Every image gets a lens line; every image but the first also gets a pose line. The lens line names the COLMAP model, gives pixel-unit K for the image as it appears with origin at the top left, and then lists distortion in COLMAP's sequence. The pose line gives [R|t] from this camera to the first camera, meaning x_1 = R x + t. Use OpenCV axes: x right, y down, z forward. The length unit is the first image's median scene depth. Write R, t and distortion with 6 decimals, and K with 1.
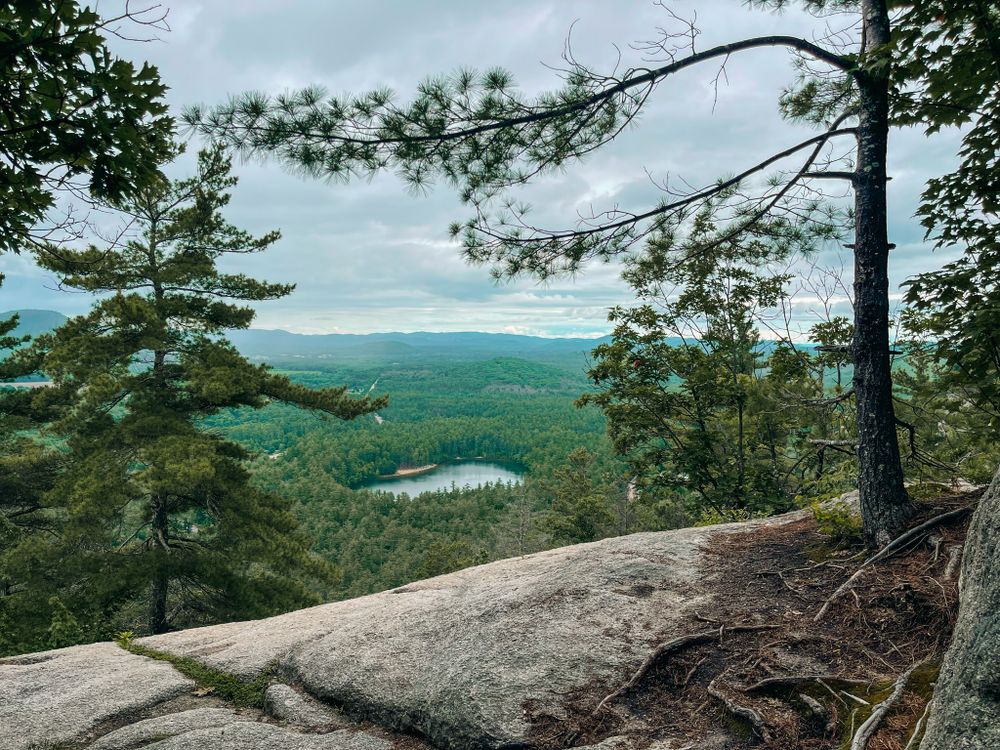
lens RADIAL K [[766.7, 0, 498.5], [0, 766.7, 371.9], [0, 0, 1]] dist [0.076669, -0.090495]
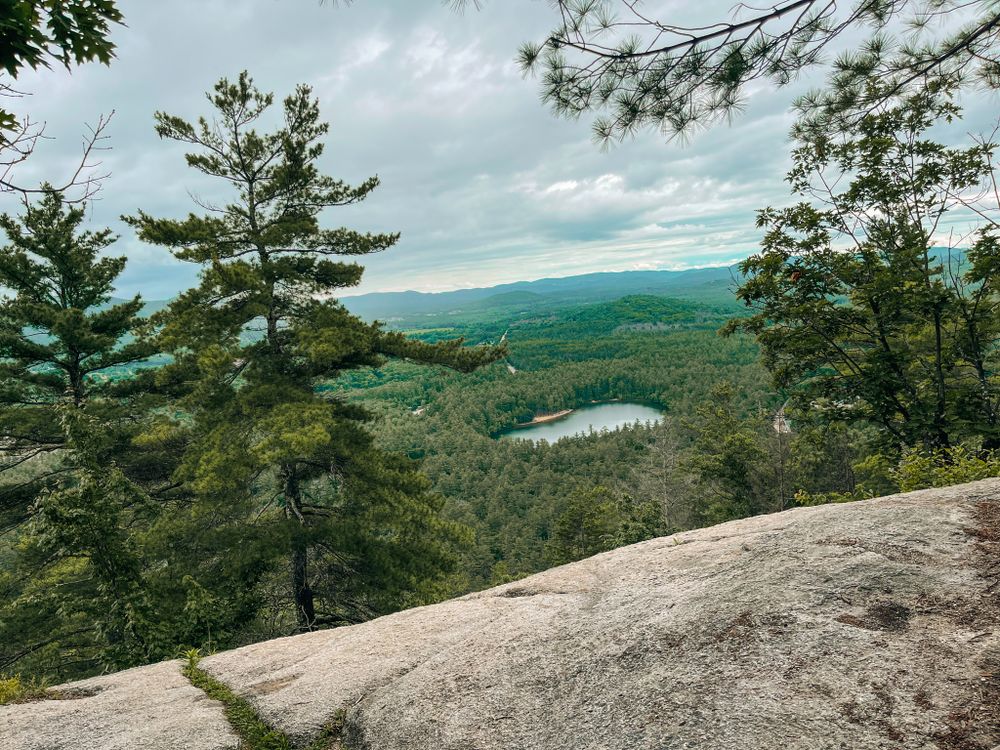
lens RADIAL K [[766.7, 0, 495.9], [0, 766.7, 378.4], [0, 0, 1]] dist [0.076669, -0.090495]
pose [[0.981284, -0.079231, -0.175509, 0.002204], [0.092845, 0.993164, 0.070751, 0.009052], [0.168704, -0.085722, 0.981932, 0.121383]]
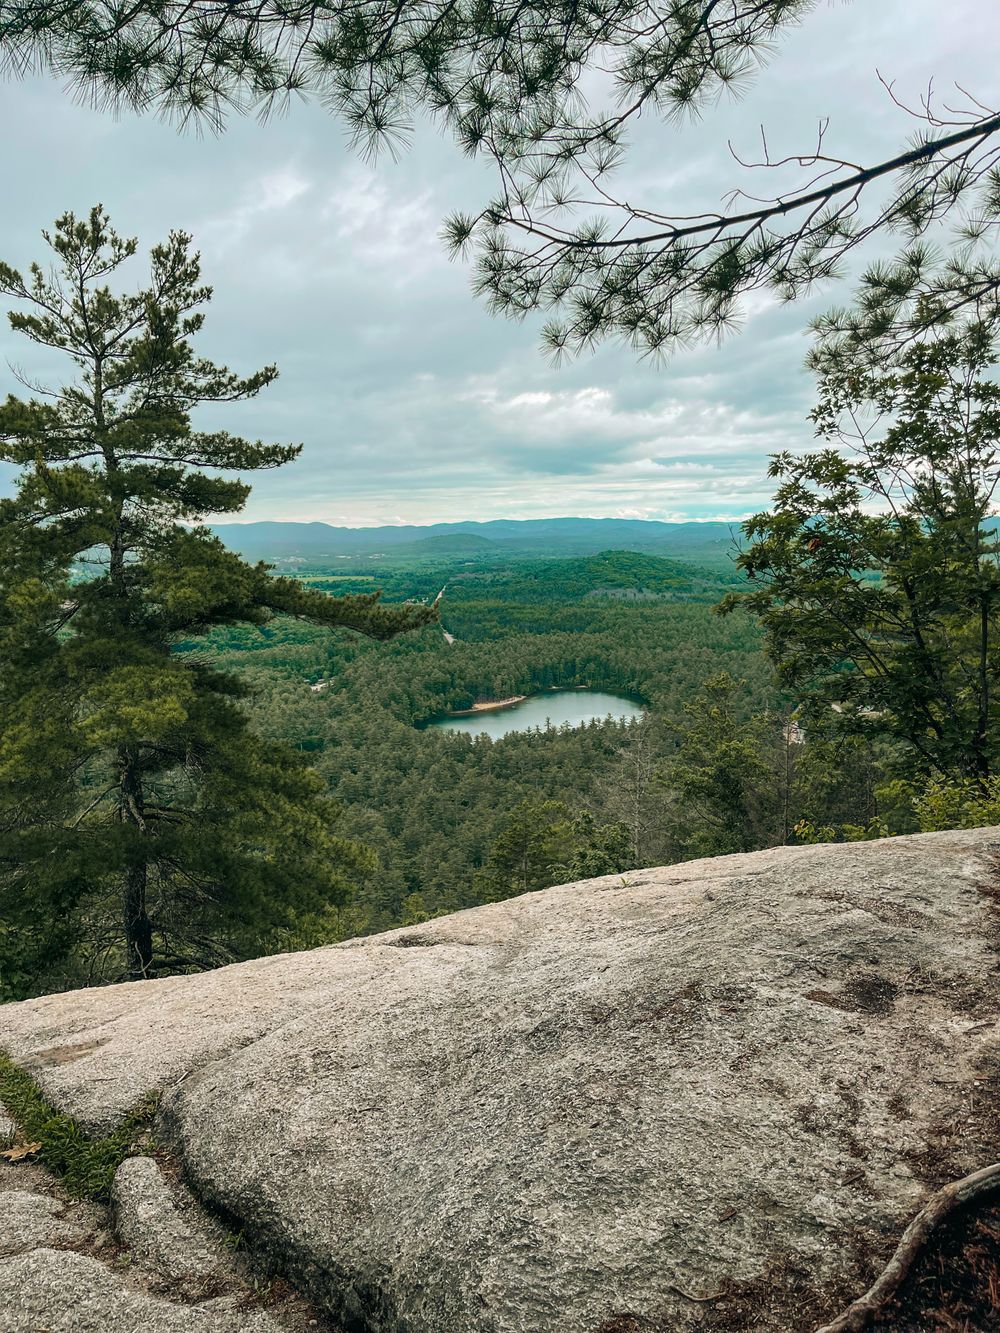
lens RADIAL K [[1022.0, 0, 503.6], [0, 1022.0, 662.7], [0, 0, 1]] dist [0.076669, -0.090495]
pose [[0.994719, -0.014399, -0.101617, 0.010049], [0.023256, 0.995979, 0.086516, 0.007208], [0.099963, -0.088422, 0.991054, 0.122182]]
